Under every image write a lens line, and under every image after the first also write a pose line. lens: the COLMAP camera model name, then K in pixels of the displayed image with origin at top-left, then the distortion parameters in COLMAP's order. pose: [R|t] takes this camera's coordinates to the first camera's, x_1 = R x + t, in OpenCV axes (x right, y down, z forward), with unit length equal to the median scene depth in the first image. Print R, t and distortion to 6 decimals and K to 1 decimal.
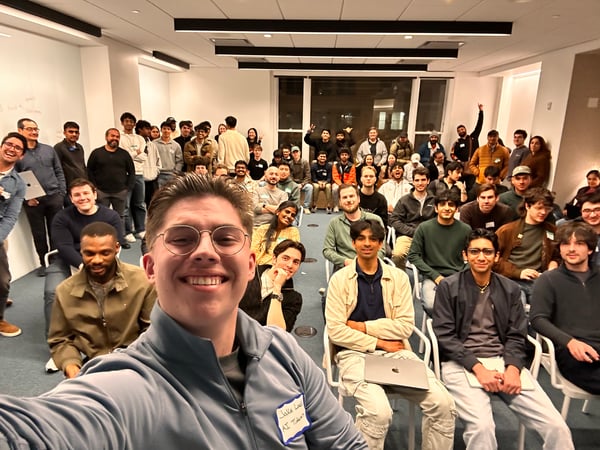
lens RADIAL K [[422.4, 0, 296.7], [0, 422.4, 224.3], [0, 0, 1]] dist [-0.009003, 0.011856]
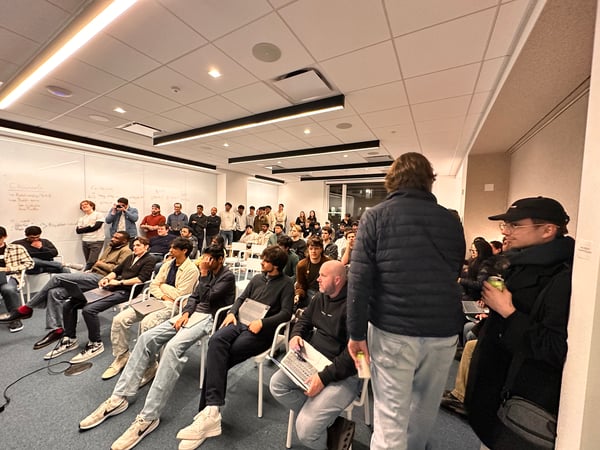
lens RADIAL K [[240.7, 0, 296.2], [0, 240.7, 227.1], [0, 0, 1]] dist [-0.008439, 0.001822]
pose [[0.891186, 0.028474, -0.452744, 0.333730], [-0.112351, 0.980789, -0.159469, 0.017768], [0.439505, 0.192983, 0.877264, 0.055371]]
